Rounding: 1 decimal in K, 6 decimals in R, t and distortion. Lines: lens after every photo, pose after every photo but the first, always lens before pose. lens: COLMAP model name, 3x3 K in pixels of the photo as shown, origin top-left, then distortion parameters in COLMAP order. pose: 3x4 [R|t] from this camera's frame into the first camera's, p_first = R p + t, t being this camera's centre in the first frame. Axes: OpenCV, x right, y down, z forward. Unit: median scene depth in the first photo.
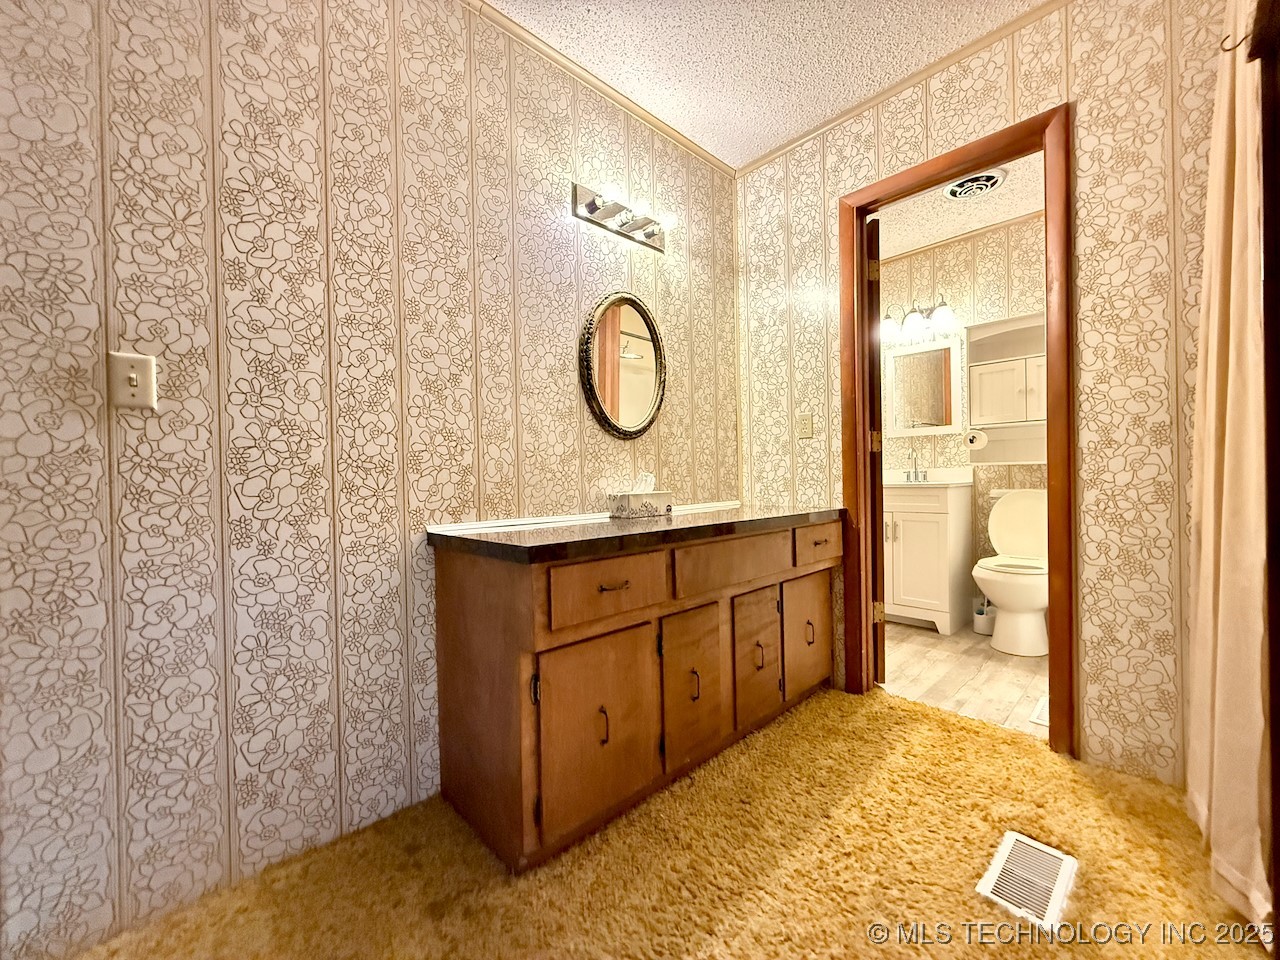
lens RADIAL K [[507.7, 0, 641.4], [0, 507.7, 483.0], [0, 0, 1]] dist [-0.002040, 0.000157]
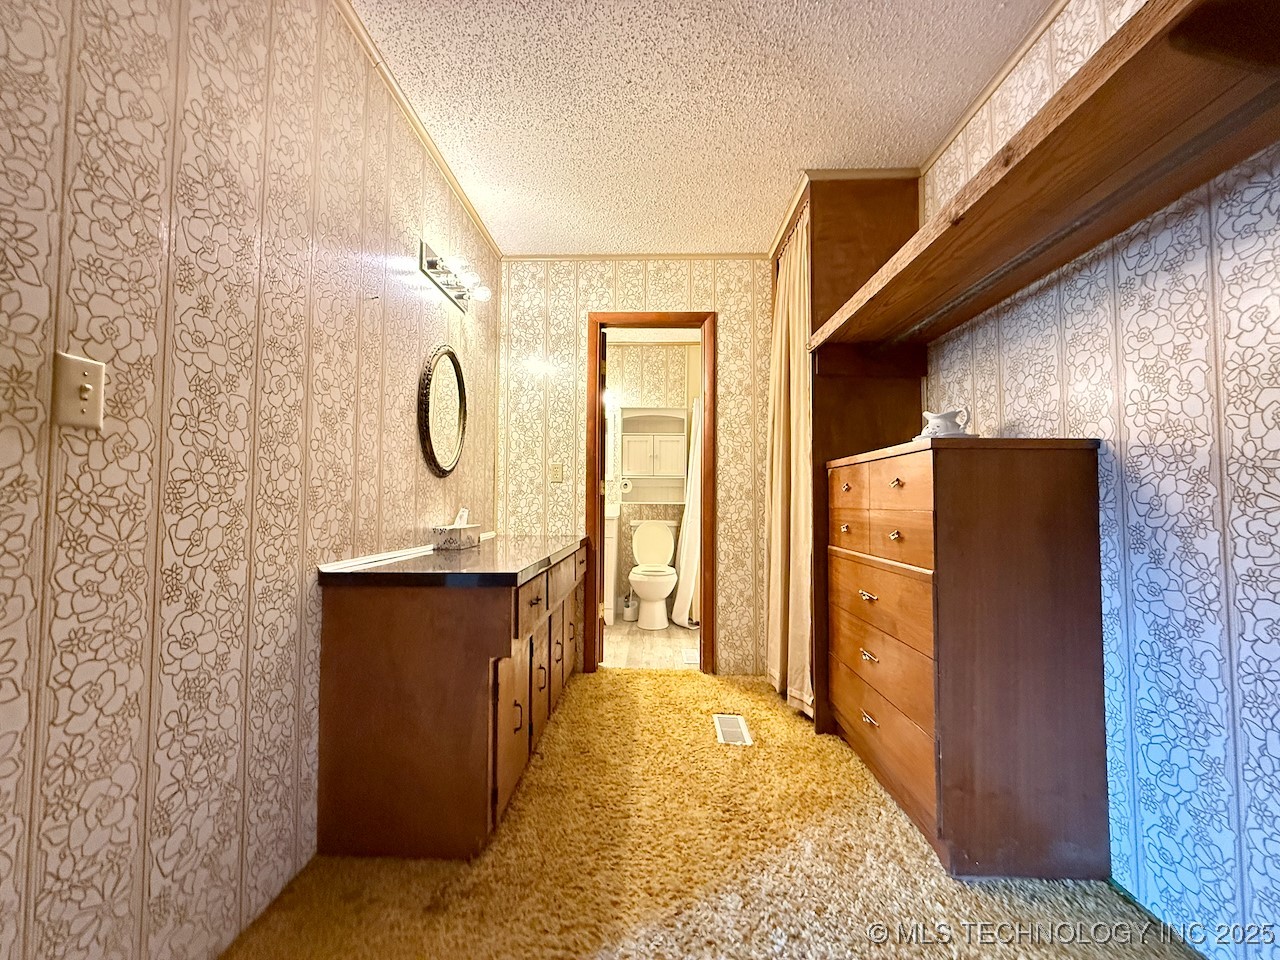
lens RADIAL K [[507.7, 0, 638.9], [0, 507.7, 483.1], [0, 0, 1]] dist [-0.002040, 0.000157]
pose [[0.706155, 0.049087, 0.706354, -0.754639], [-0.012361, 0.998297, -0.057017, -0.025019], [-0.707949, 0.031532, 0.705559, -0.105271]]
